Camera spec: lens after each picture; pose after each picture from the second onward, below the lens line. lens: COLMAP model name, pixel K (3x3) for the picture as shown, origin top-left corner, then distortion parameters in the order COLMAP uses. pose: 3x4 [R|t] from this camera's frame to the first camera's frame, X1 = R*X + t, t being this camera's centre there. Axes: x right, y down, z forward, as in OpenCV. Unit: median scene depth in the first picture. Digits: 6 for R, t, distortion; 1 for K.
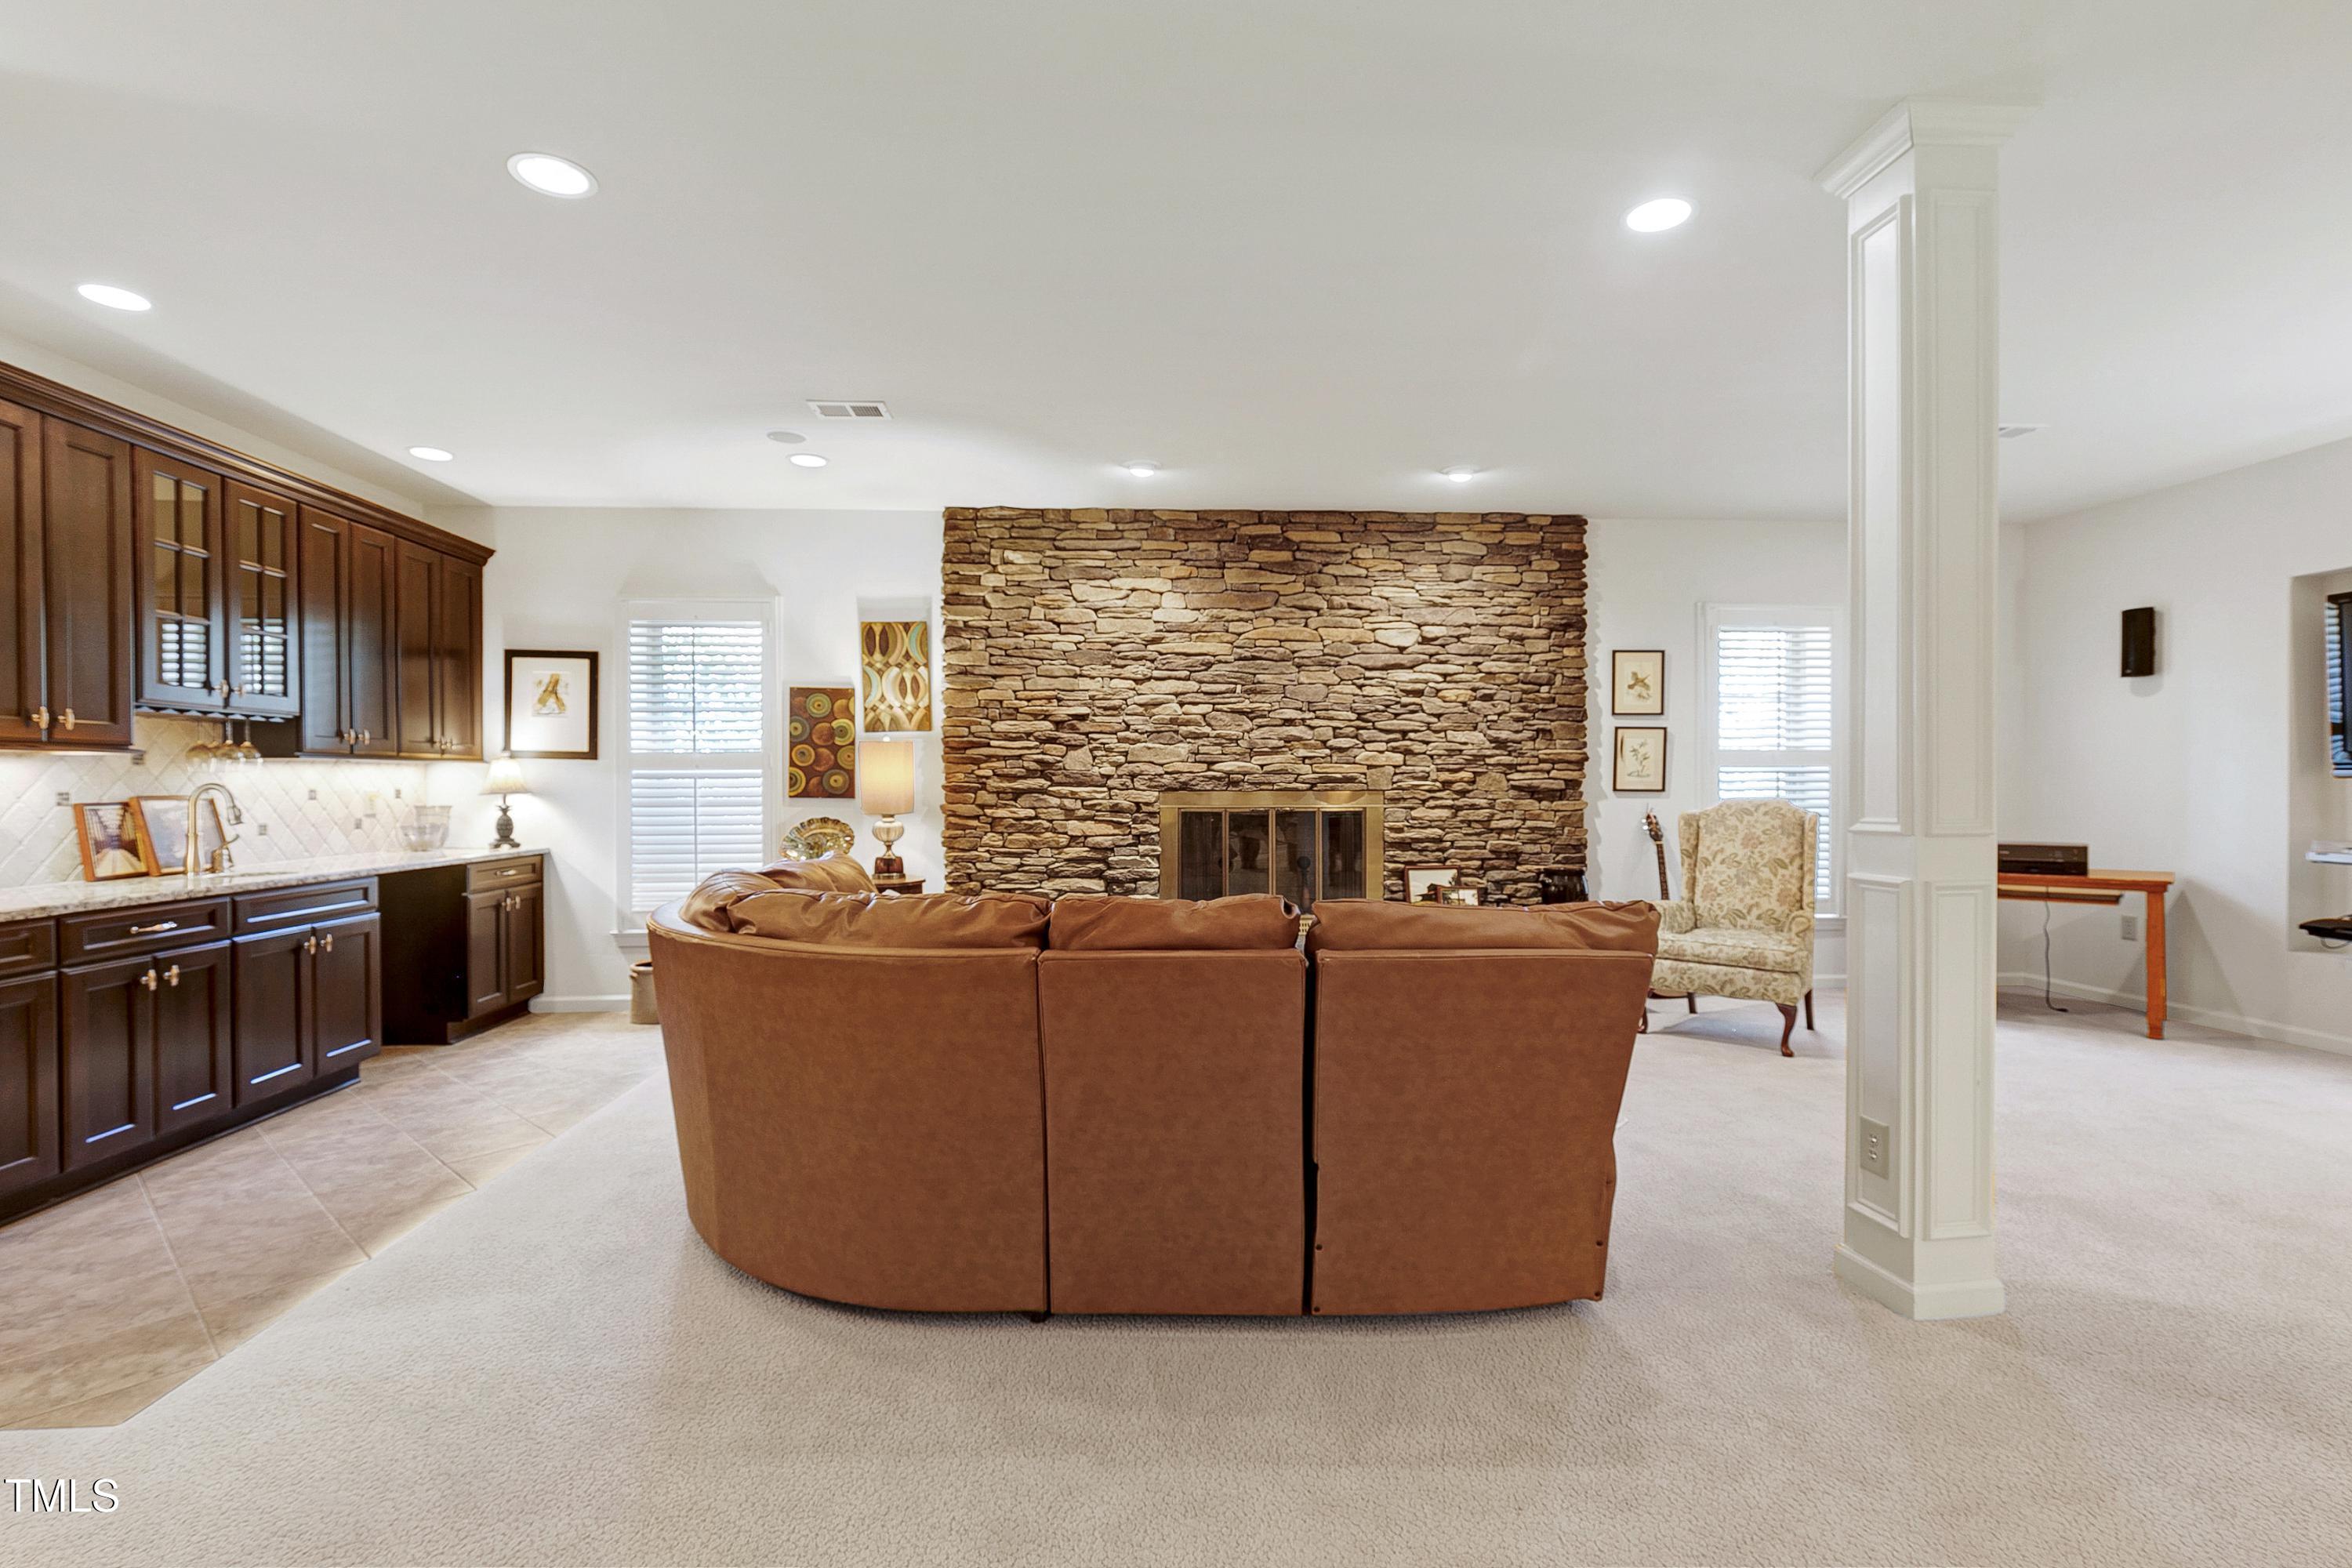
lens RADIAL K [[1075.4, 0, 1171.8], [0, 1075.4, 782.1], [0, 0, 1]] dist [0.008046, -0.002125]
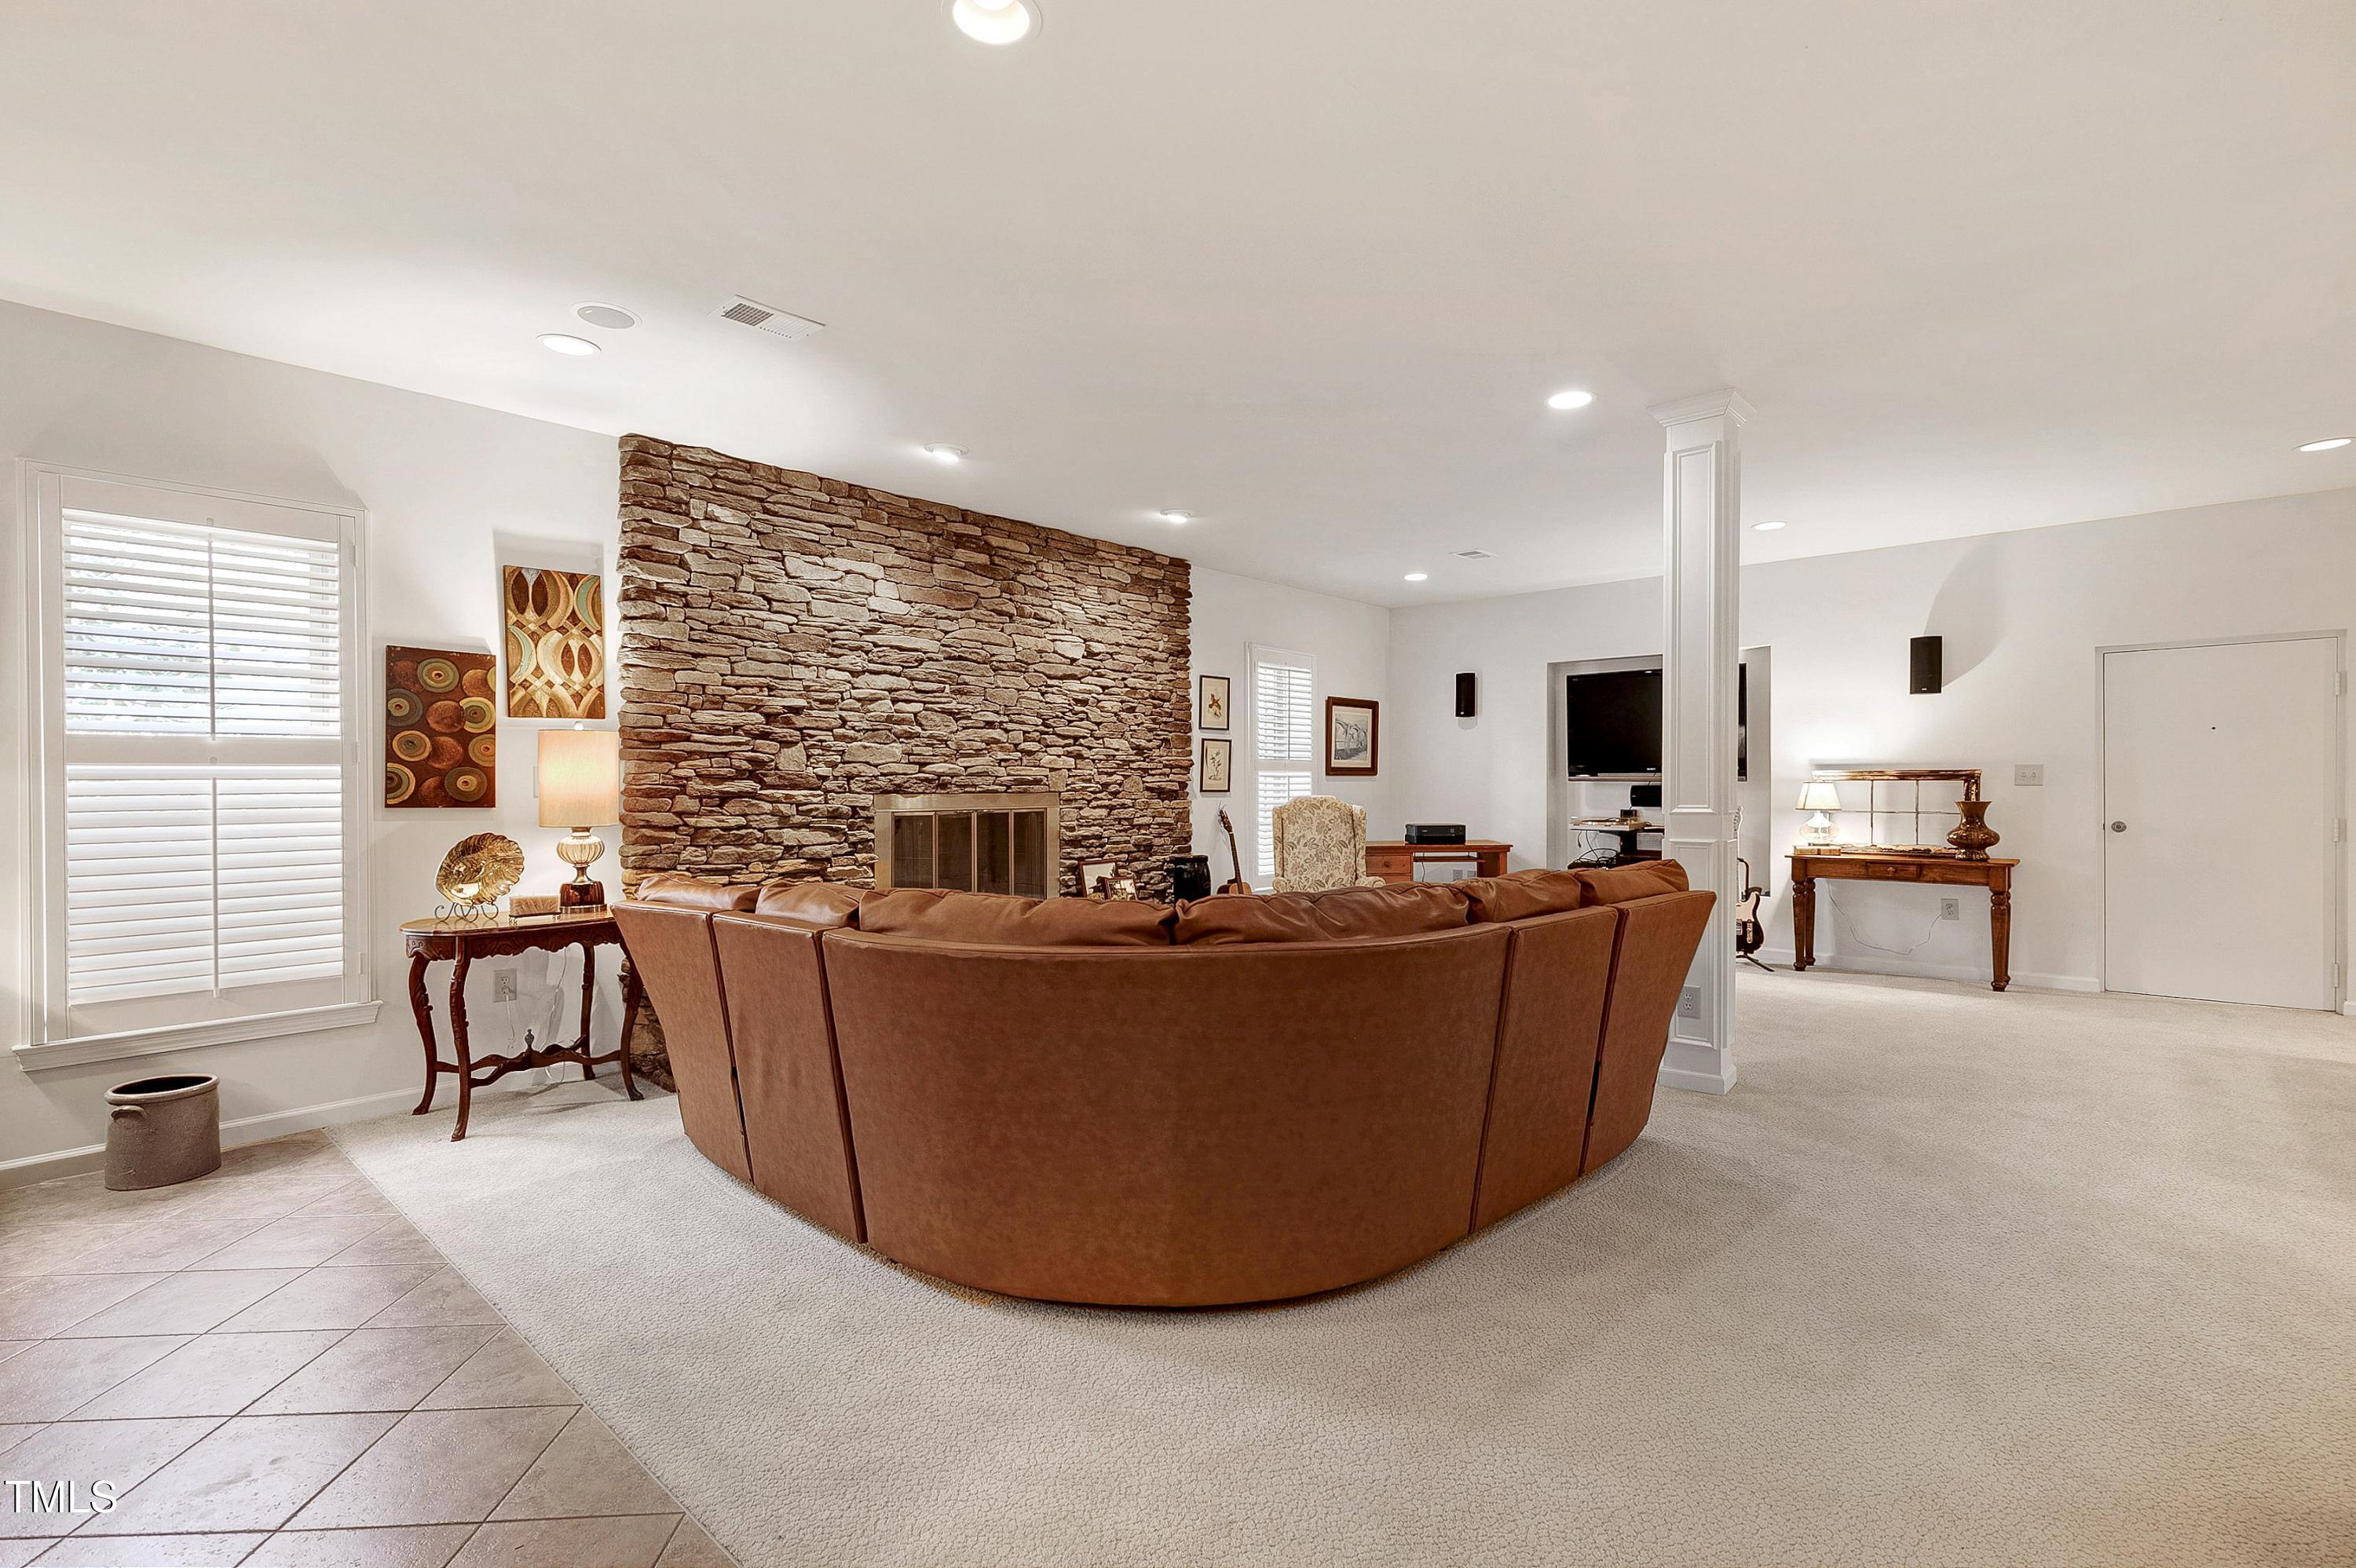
lens RADIAL K [[1077.1, 0, 1183.5], [0, 1077.1, 788.3], [0, 0, 1]] dist [0.008046, -0.002125]
pose [[0.717292, -0.003107, 0.696765, -0.468440], [0.001547, 0.999995, 0.002867, 0.001188], [-0.696771, -0.000978, 0.717293, 0.152286]]
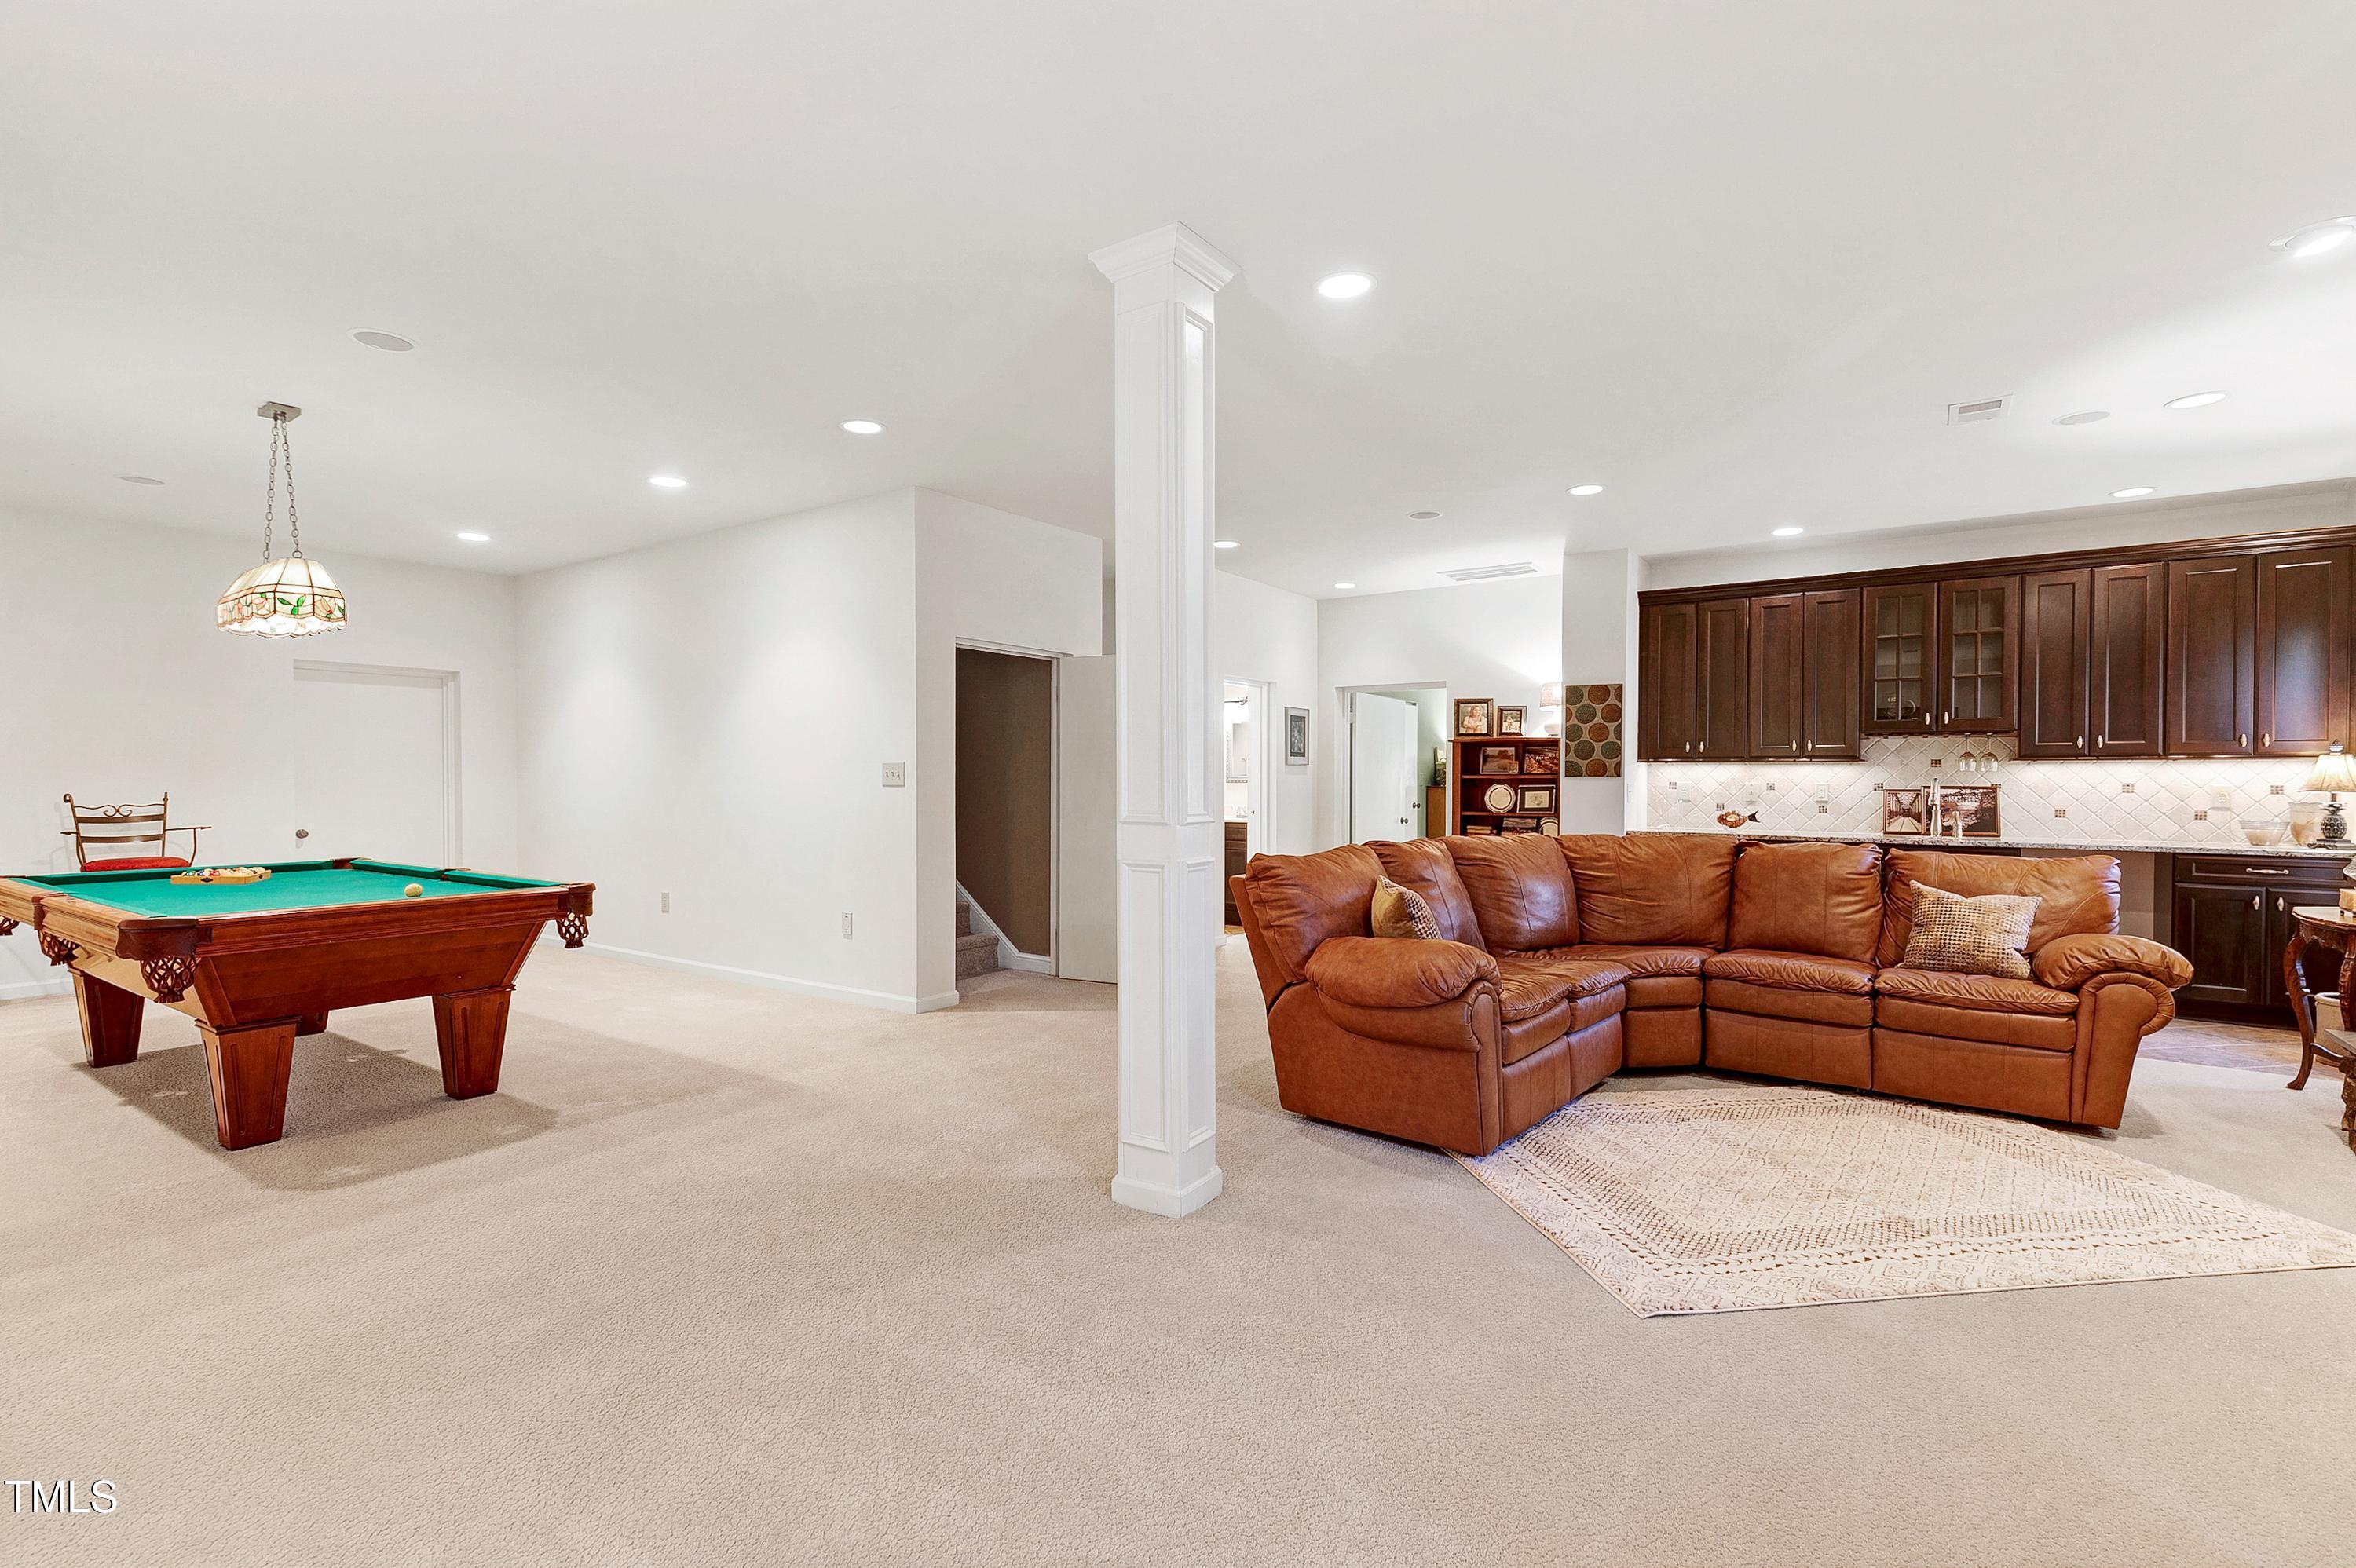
lens RADIAL K [[1077.1, 0, 1183.8], [0, 1077.1, 783.1], [0, 0, 1]] dist [0.008046, -0.002125]
pose [[-0.618771, 0.006964, -0.785541, 0.704606], [-0.001209, 0.999951, 0.009816, -0.004409], [0.785570, 0.007024, -0.618732, 0.772369]]
